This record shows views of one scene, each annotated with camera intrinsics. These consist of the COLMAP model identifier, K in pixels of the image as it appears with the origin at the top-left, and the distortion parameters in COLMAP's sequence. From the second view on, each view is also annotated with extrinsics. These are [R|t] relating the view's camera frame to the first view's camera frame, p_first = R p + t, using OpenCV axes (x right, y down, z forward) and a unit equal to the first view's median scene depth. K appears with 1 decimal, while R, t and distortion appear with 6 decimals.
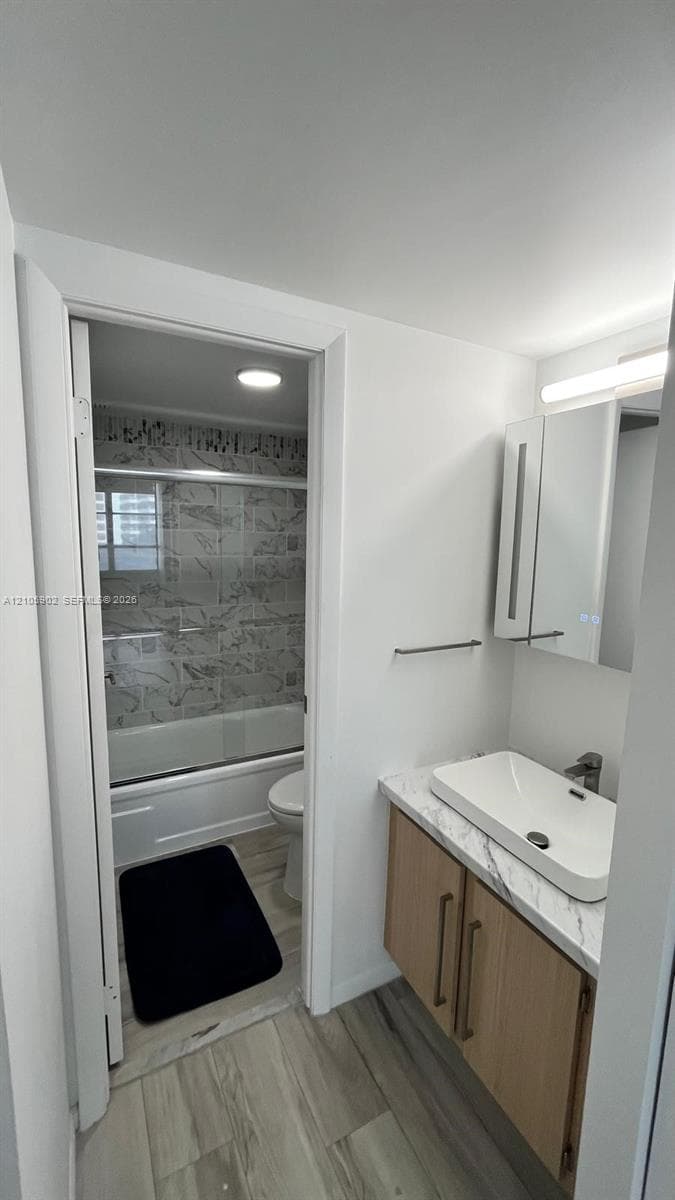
lens RADIAL K [[490.3, 0, 333.9], [0, 490.3, 596.6], [0, 0, 1]] dist [-0.002305, 0.000250]
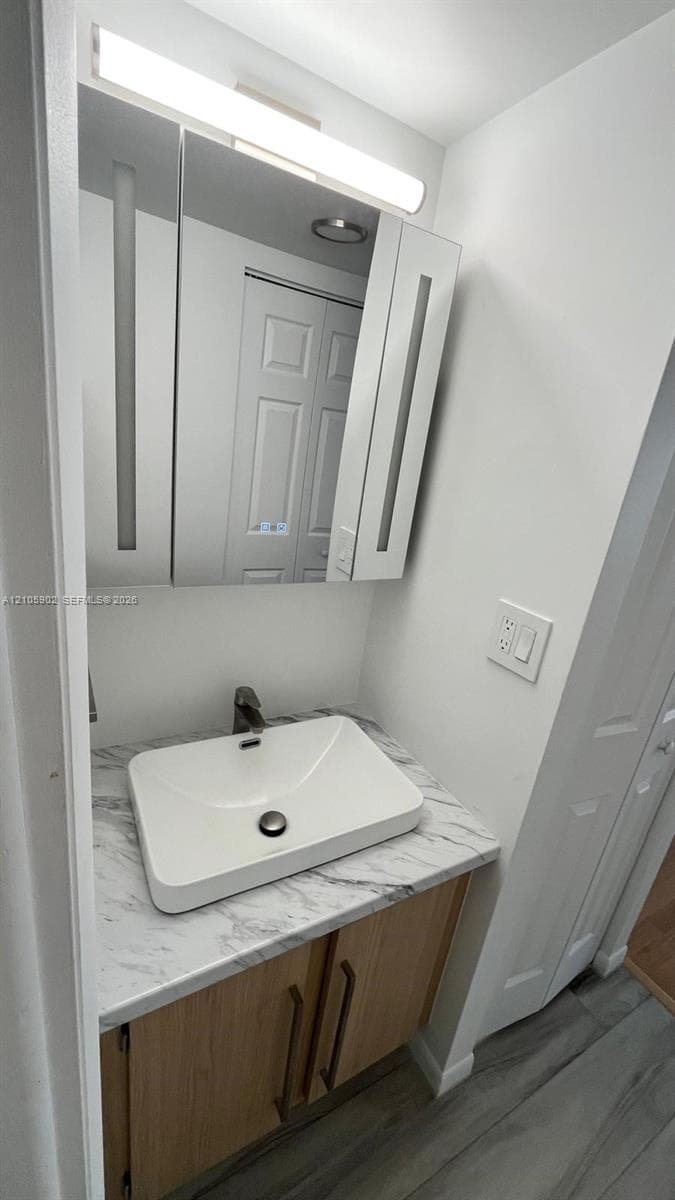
lens RADIAL K [[490.3, 0, 336.8], [0, 490.3, 599.7], [0, 0, 1]] dist [-0.002305, 0.000250]
pose [[-0.024925, -0.341565, 0.939527, -0.180368], [0.006084, 0.939750, 0.341808, -0.092409], [-0.999671, 0.014236, -0.021345, 0.852242]]
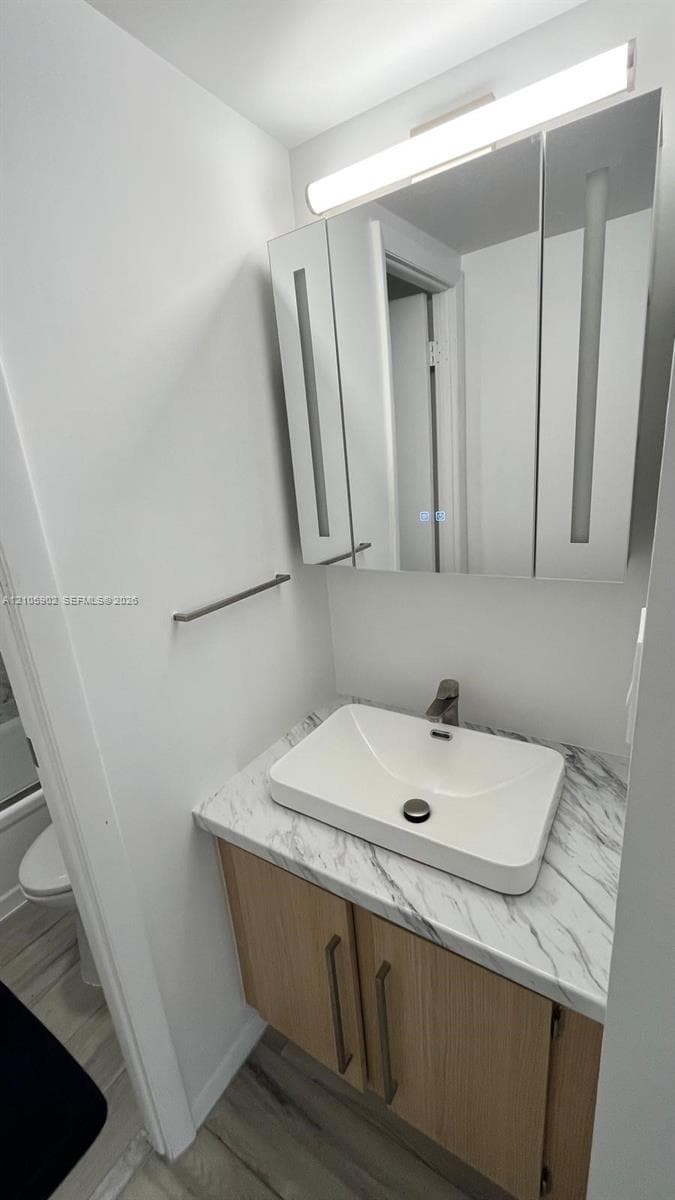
lens RADIAL K [[490.3, 0, 332.6], [0, 490.3, 600.0], [0, 0, 1]] dist [-0.002305, 0.000250]
pose [[0.865001, -0.230992, 0.445438, 0.028728], [0.167134, 0.969680, 0.178291, 0.010522], [-0.473116, -0.079774, 0.877381, 0.379608]]
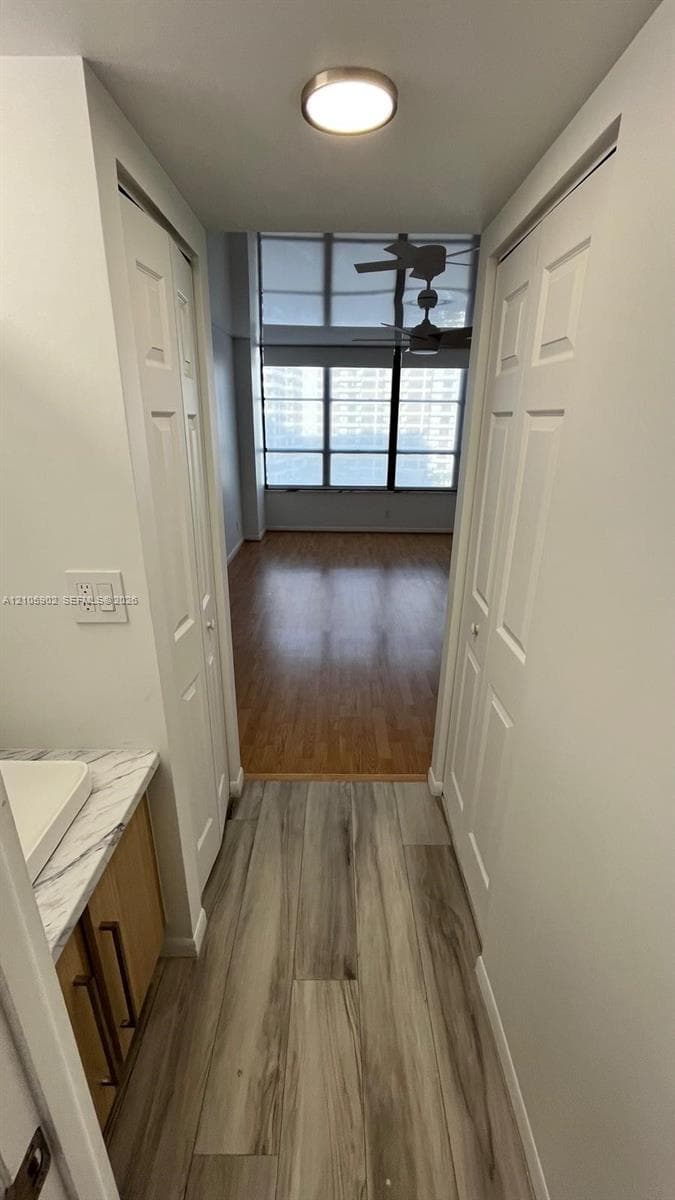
lens RADIAL K [[490.3, 0, 342.6], [0, 490.3, 596.5], [0, 0, 1]] dist [-0.002305, 0.000250]
pose [[-0.889916, -0.188061, 0.415550, -0.253688], [0.028238, 0.886584, 0.461706, -0.162945], [-0.455249, 0.422614, -0.783675, 1.025779]]
